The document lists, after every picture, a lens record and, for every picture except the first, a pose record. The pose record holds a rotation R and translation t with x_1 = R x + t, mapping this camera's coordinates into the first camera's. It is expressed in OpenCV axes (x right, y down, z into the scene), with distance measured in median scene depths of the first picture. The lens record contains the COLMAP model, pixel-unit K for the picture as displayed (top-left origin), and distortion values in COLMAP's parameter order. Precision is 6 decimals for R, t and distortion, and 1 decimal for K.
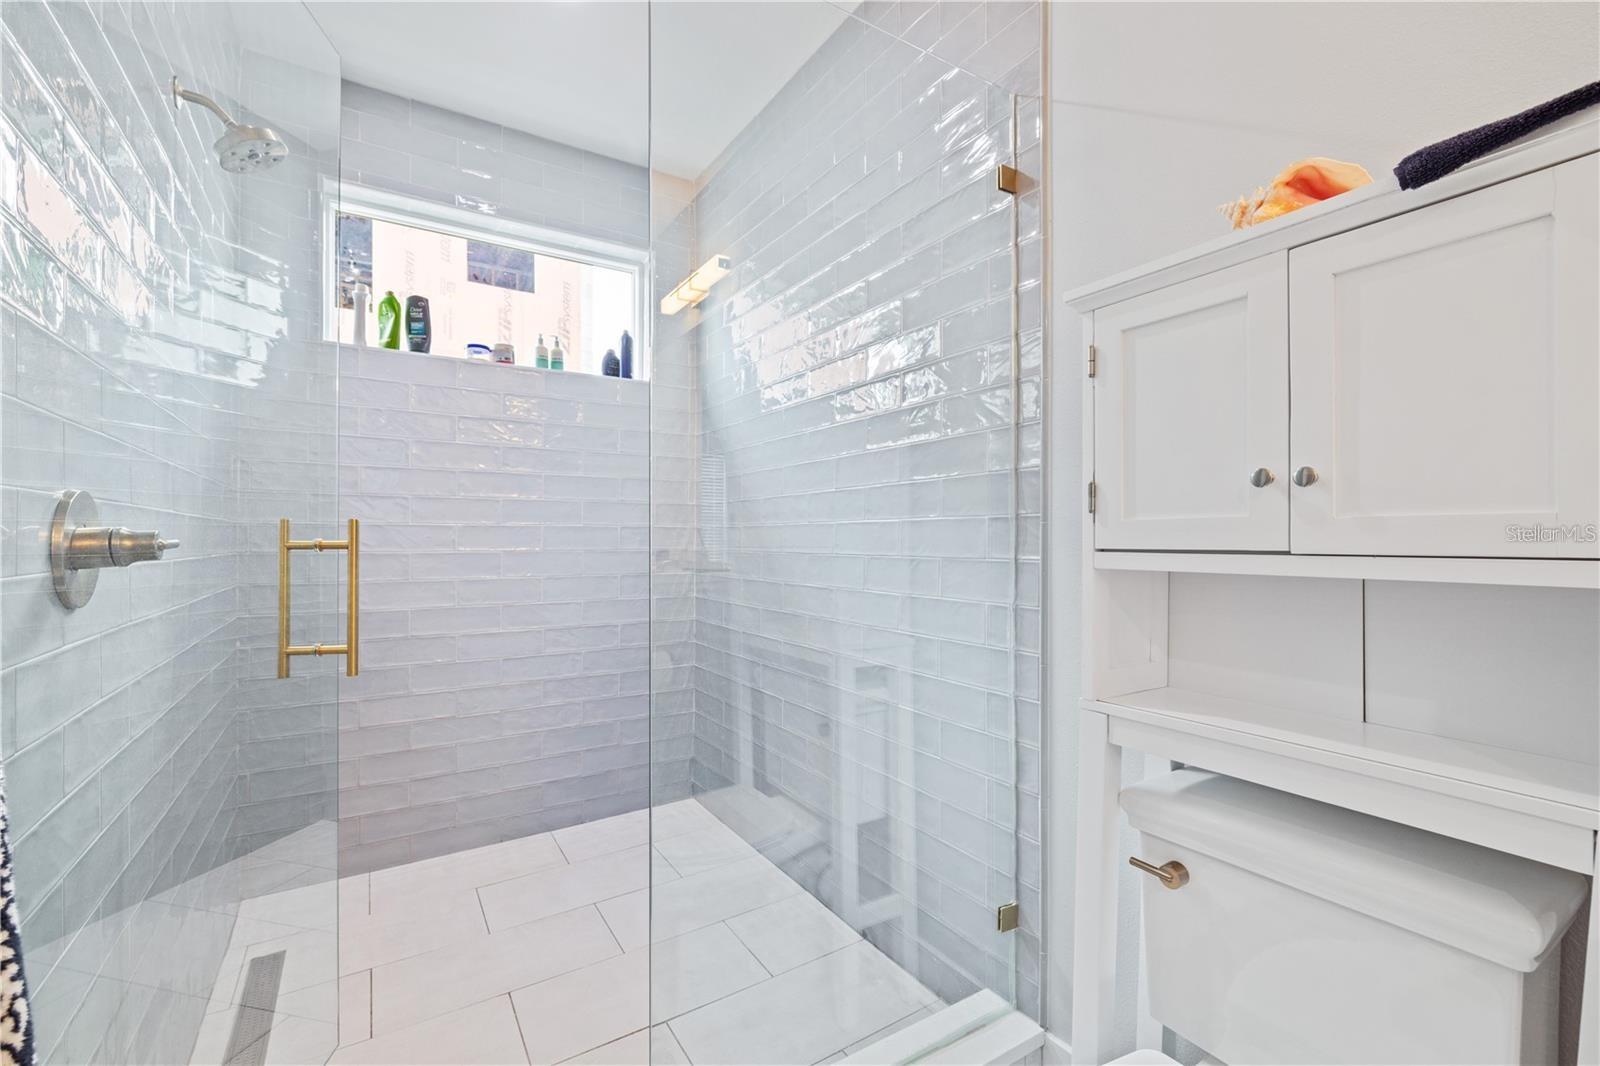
lens RADIAL K [[681.9, 0, 798.7], [0, 681.9, 538.3], [0, 0, 1]] dist [-0.001206, -0.000530]
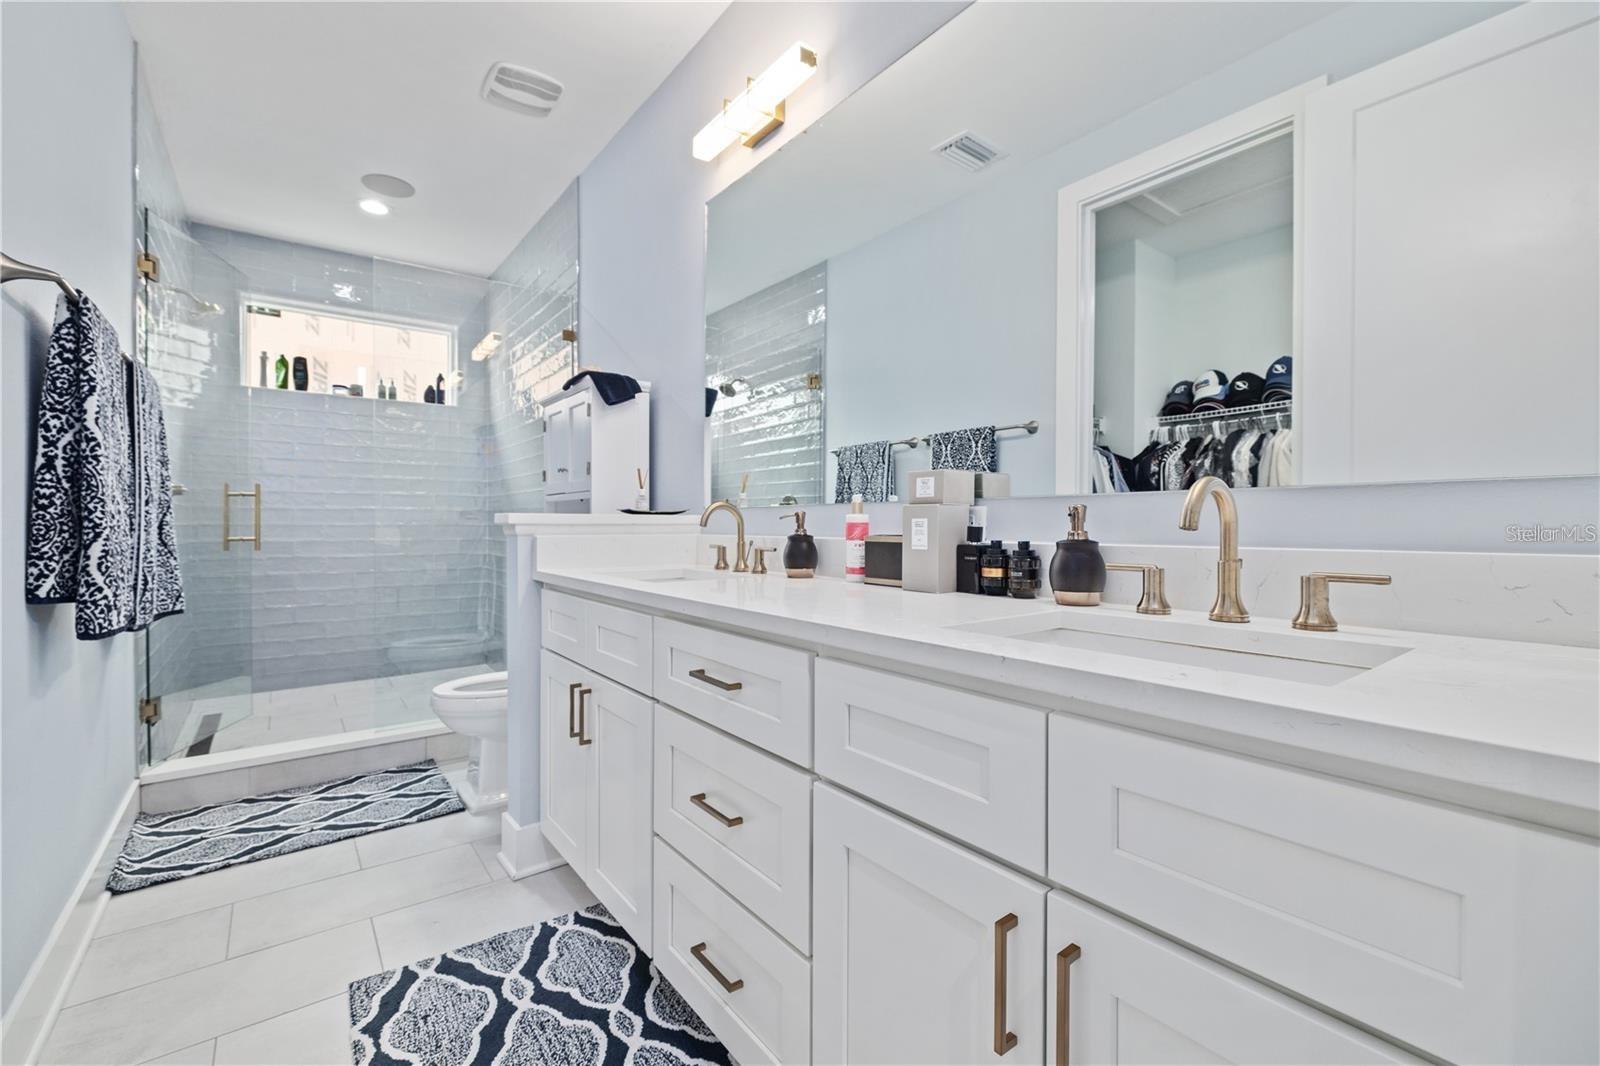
lens RADIAL K [[681.9, 0, 807.5], [0, 681.9, 531.1], [0, 0, 1]] dist [-0.001206, -0.000530]
pose [[0.995819, -0.001515, 0.091338, 0.531620], [0.000802, 0.999969, 0.007843, 0.062964], [-0.091348, -0.007737, 0.995789, -0.788684]]
